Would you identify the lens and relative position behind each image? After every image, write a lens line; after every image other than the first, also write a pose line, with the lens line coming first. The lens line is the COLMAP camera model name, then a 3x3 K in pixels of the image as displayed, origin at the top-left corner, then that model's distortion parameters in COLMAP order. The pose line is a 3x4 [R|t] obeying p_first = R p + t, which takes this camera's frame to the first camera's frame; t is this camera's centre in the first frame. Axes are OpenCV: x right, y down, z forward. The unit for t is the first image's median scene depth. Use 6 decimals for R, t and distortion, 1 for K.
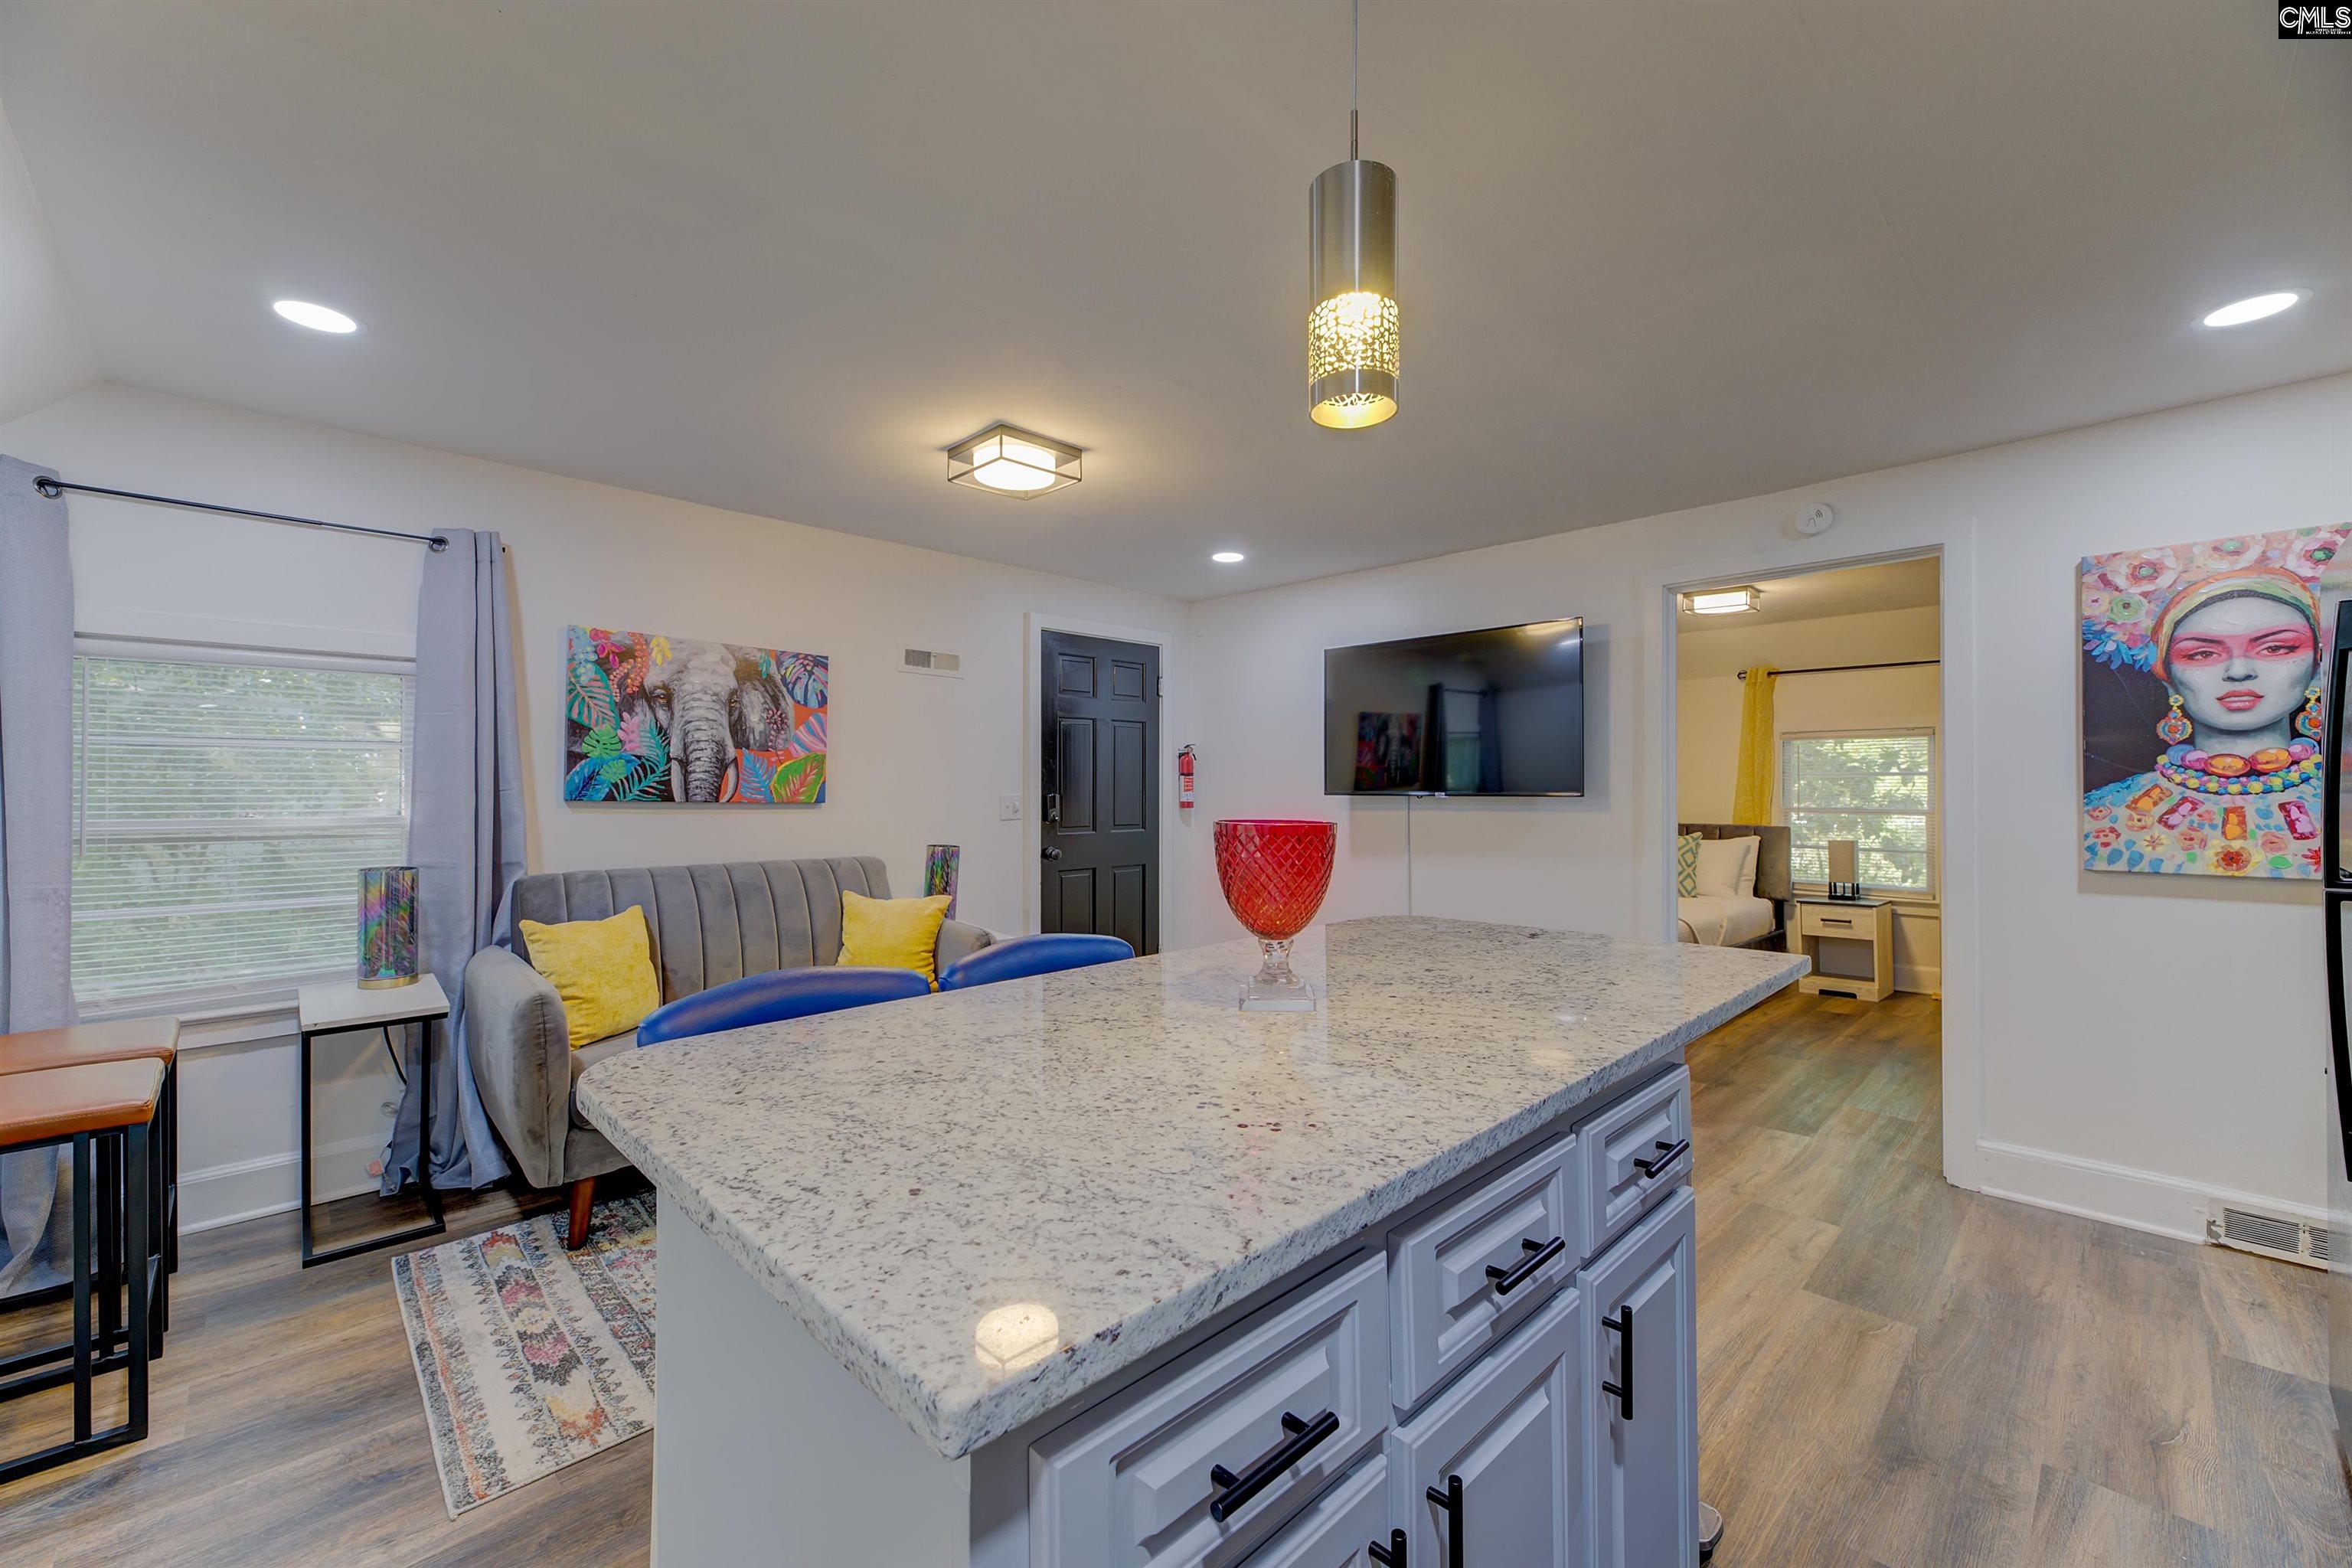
lens RADIAL K [[944.4, 0, 1164.0], [0, 944.4, 785.6], [0, 0, 1]] dist [0.007126, -0.000850]
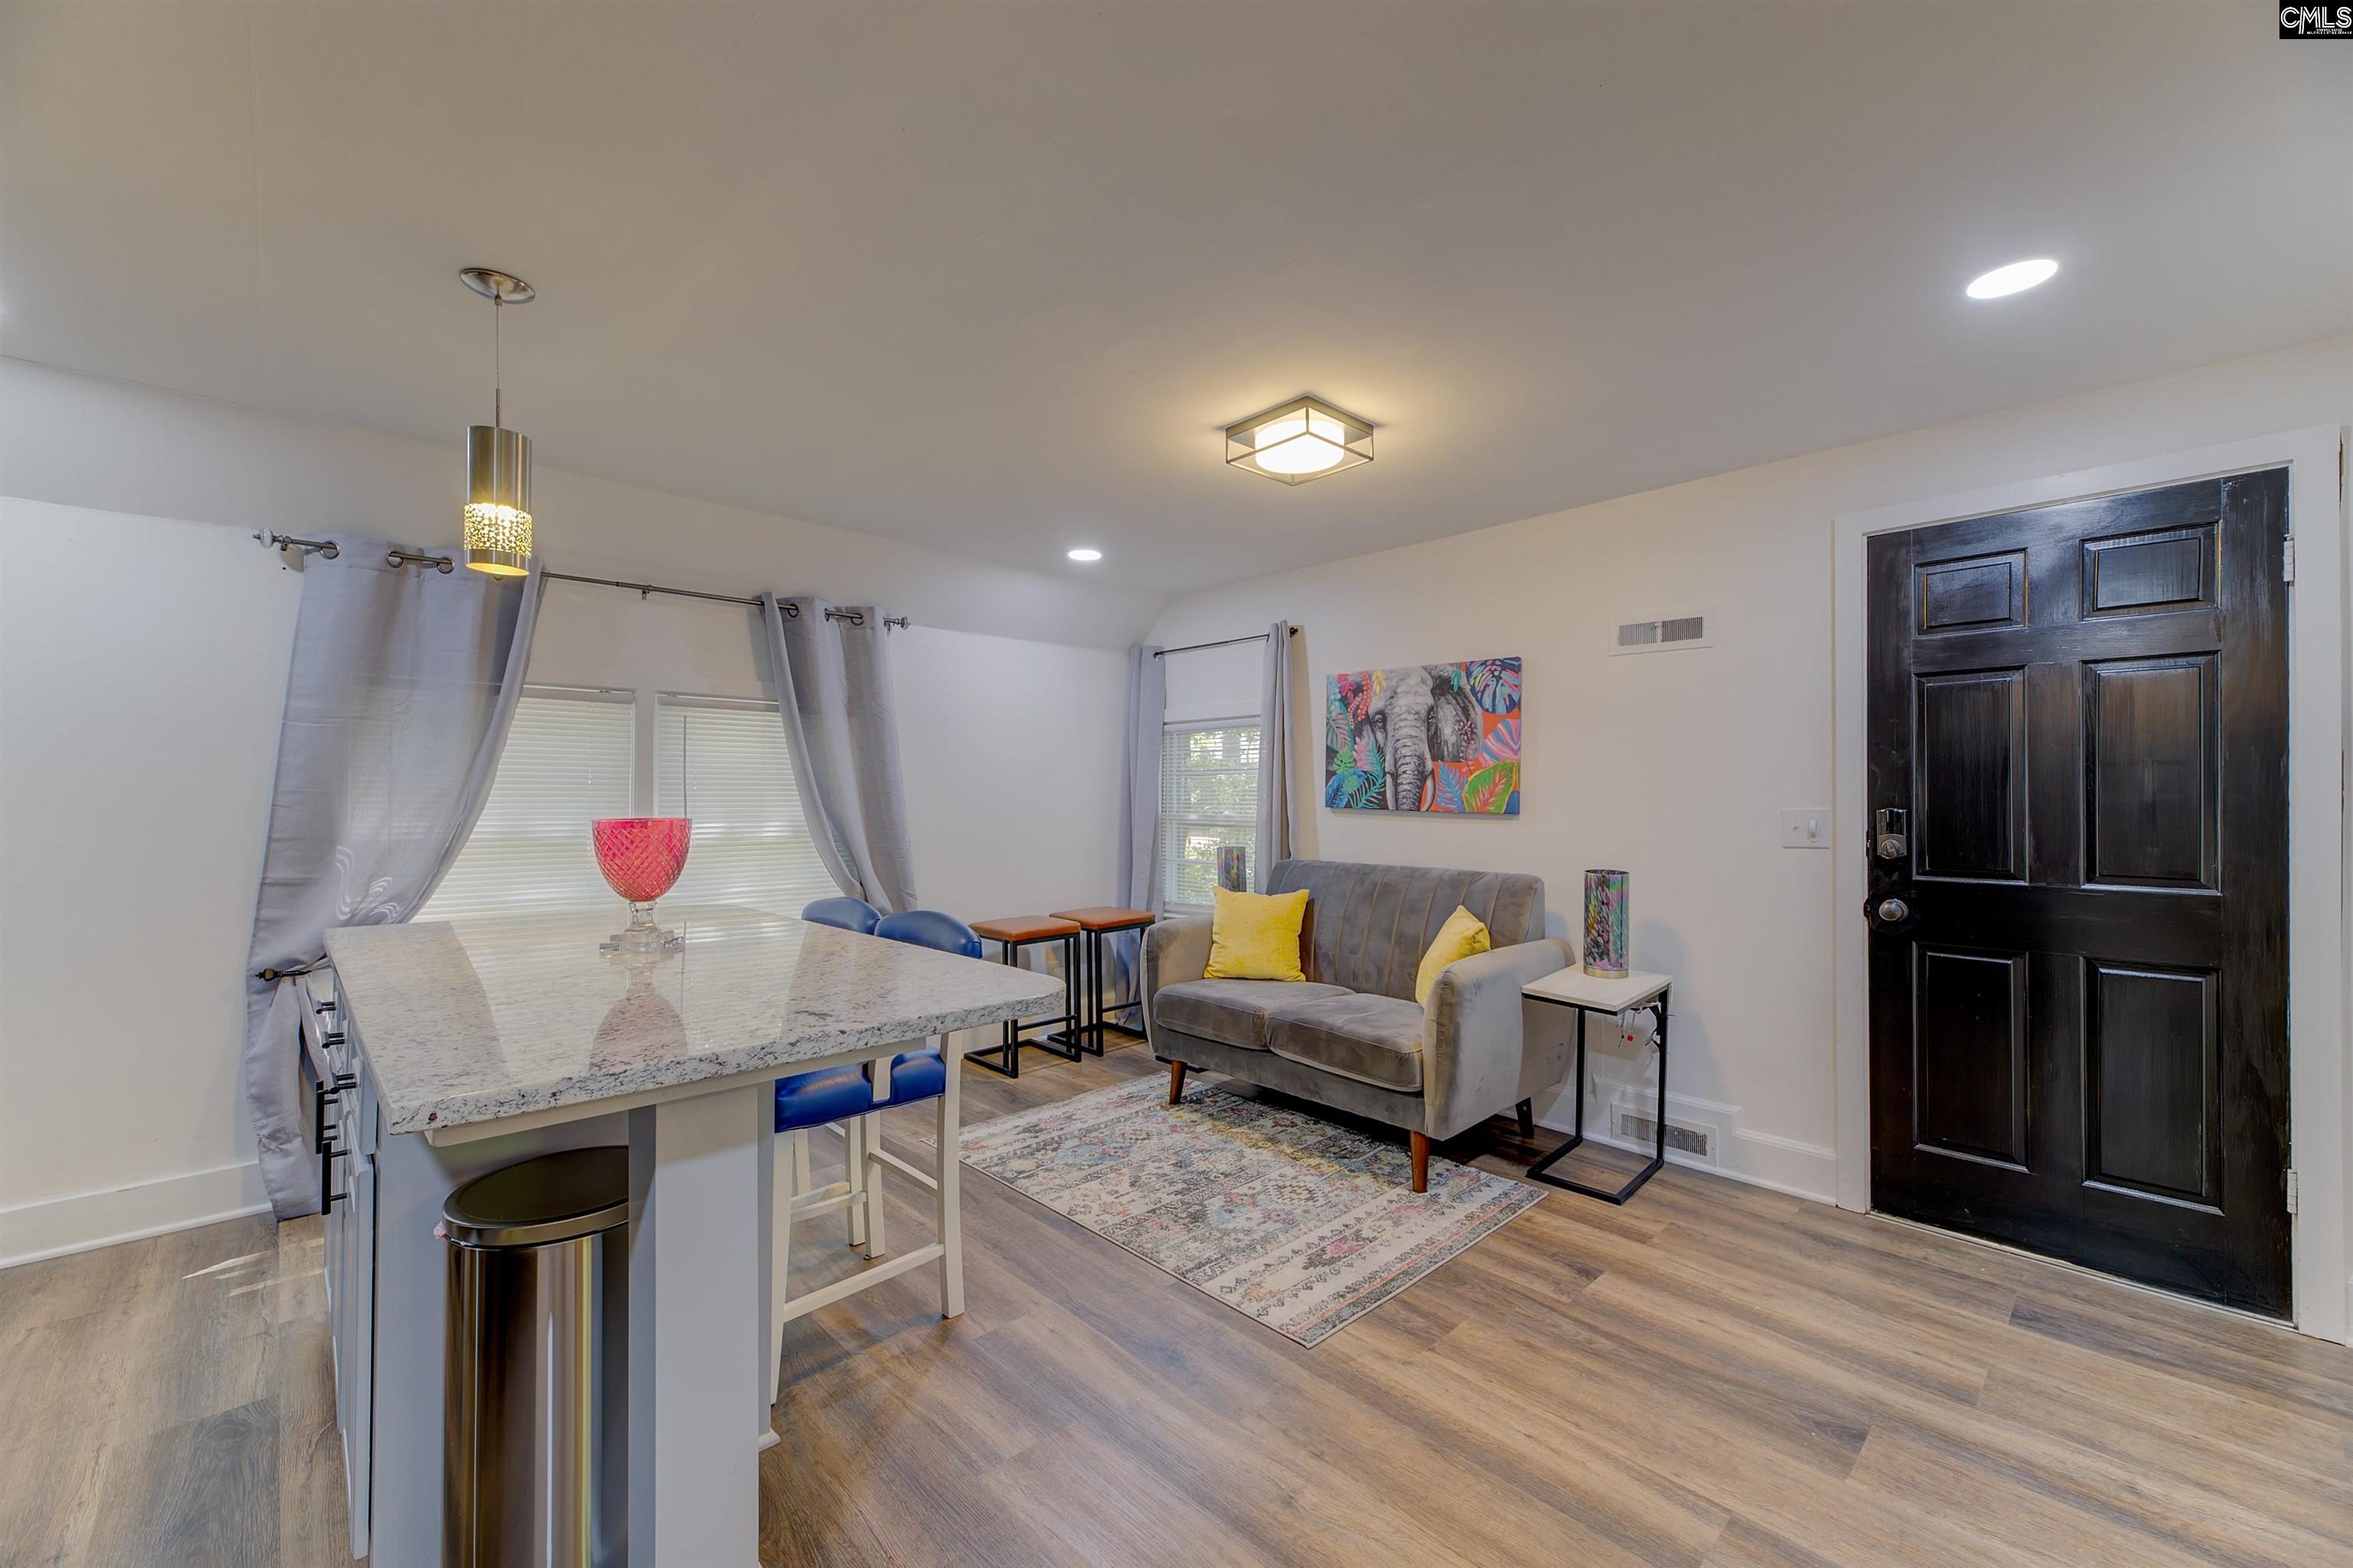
lens RADIAL K [[944.8, 0, 1199.4], [0, 944.8, 795.5], [0, 0, 1]] dist [0.007126, -0.000850]
pose [[-0.007673, -0.001362, -0.999970, 0.619295], [0.001324, 0.999998, -0.001373, 0.000914], [0.999970, -0.001335, -0.007671, 0.742250]]
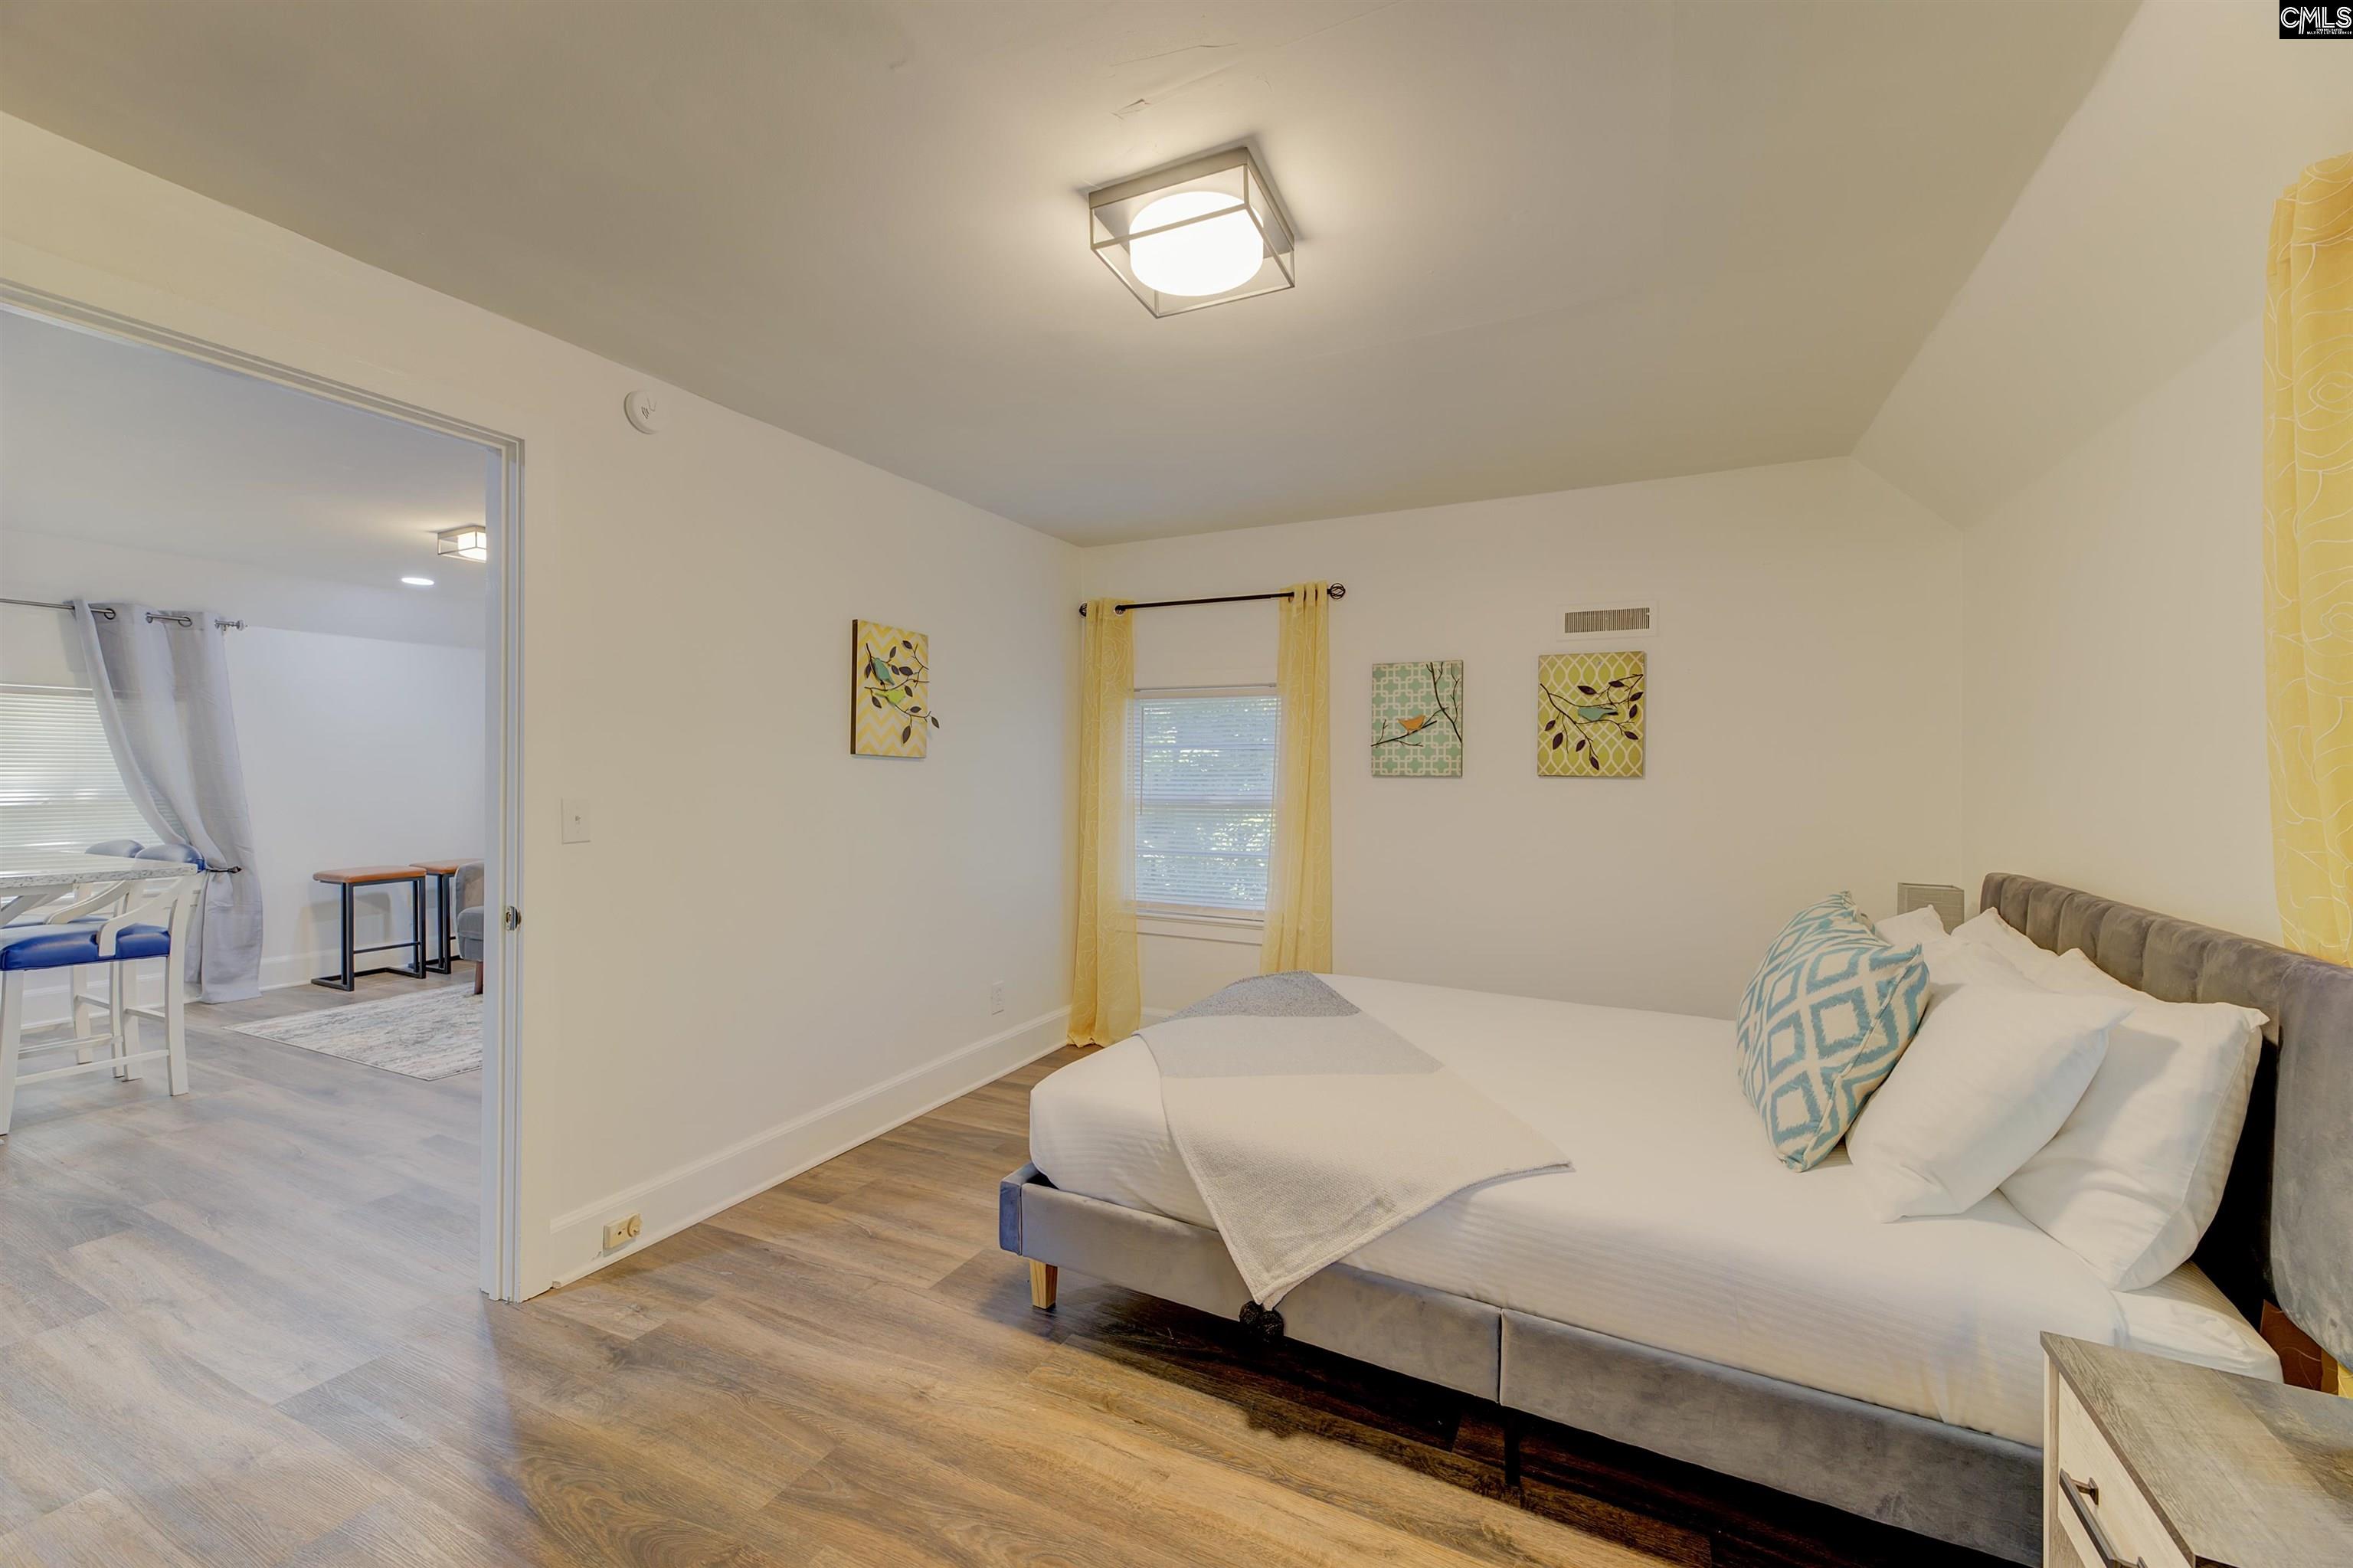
lens RADIAL K [[944.8, 0, 1163.2], [0, 944.8, 779.4], [0, 0, 1]] dist [0.007126, -0.000850]
pose [[0.324395, 0.008390, -0.945885, 1.424684], [-0.001944, 0.999964, 0.008203, 0.003607], [0.945920, -0.000822, 0.324399, 1.342372]]
